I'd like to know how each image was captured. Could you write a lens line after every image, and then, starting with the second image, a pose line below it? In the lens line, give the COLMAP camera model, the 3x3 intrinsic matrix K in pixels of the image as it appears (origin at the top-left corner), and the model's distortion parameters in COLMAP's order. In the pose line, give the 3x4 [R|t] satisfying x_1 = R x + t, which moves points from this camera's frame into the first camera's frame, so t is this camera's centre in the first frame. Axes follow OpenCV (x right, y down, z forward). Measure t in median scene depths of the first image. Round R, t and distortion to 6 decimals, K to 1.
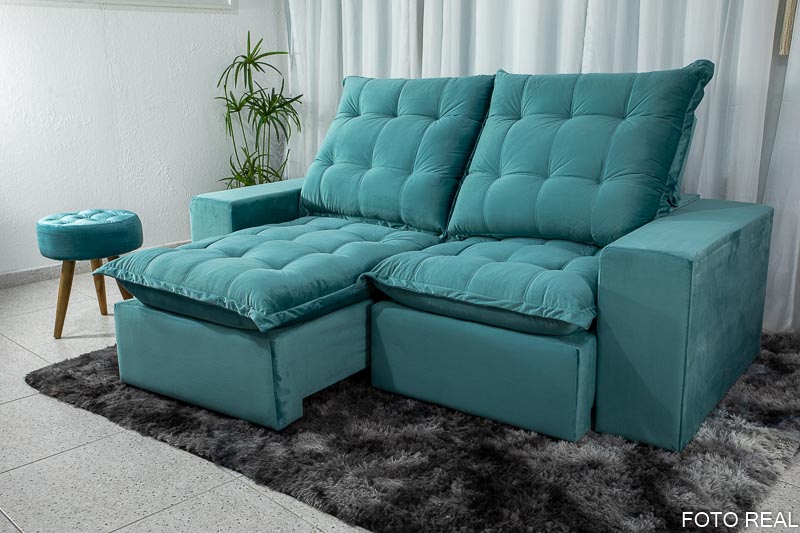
lens RADIAL K [[819.4, 0, 400.0], [0, 819.4, 266.5], [0, 0, 1]] dist [0.020463, 0.014630]
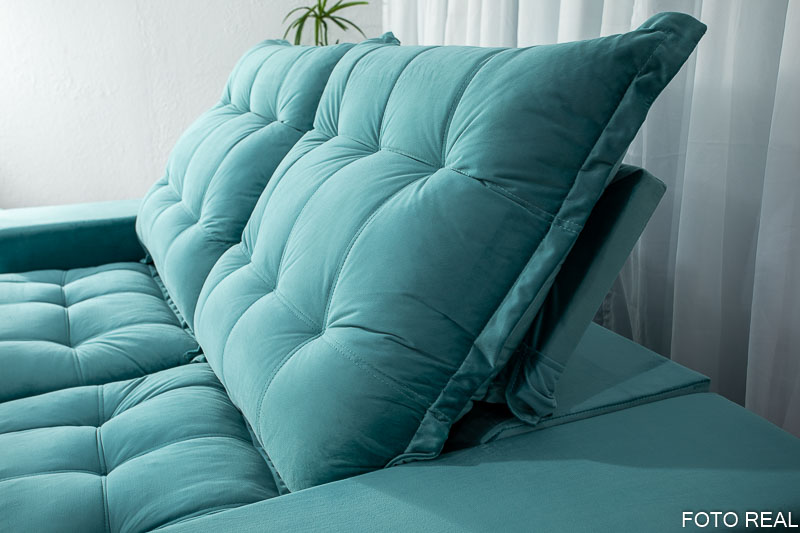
lens RADIAL K [[803.5, 0, 400.0], [0, 803.5, 266.5], [0, 0, 1]] dist [-0.004209, 0.125233]
pose [[0.860496, 0.149368, -0.487068, 0.403229], [-0.119354, 0.988553, 0.092296, -0.150983], [0.495278, -0.021287, 0.868474, 0.596982]]
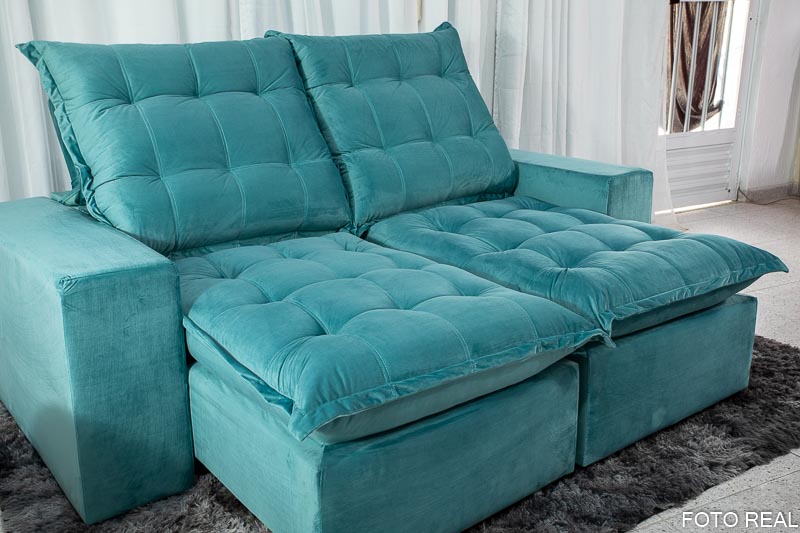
lens RADIAL K [[803.5, 0, 400.0], [0, 803.5, 266.5], [0, 0, 1]] dist [-0.004209, 0.125233]
pose [[0.274086, -0.262777, 0.925108, -0.685825], [0.237967, 0.950563, 0.199504, -0.150279], [-0.931799, 0.165464, 0.323068, 0.678023]]
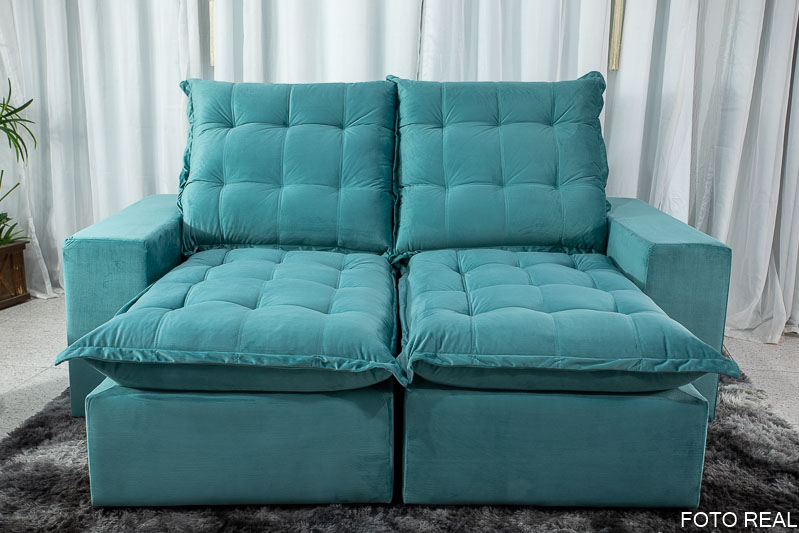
lens RADIAL K [[839.1, 0, 399.5], [0, 839.1, 266.5], [0, 0, 1]] dist [-0.000697, -0.005175]
pose [[0.803600, -0.111646, 0.584604, -0.479257], [0.118510, 0.992595, 0.026658, -0.047565], [-0.583251, 0.047859, 0.810881, 0.226802]]
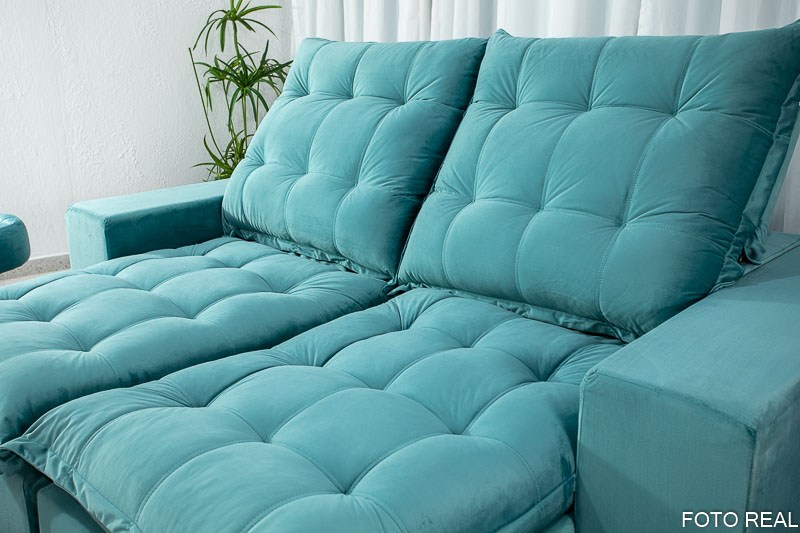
lens RADIAL K [[803.5, 0, 400.0], [0, 803.5, 266.5], [0, 0, 1]] dist [-0.004209, 0.125233]
pose [[0.989748, 0.042474, -0.136366, 0.144158], [-0.035052, 0.997794, 0.056378, -0.085739], [0.138460, -0.051020, 0.989053, 0.347227]]
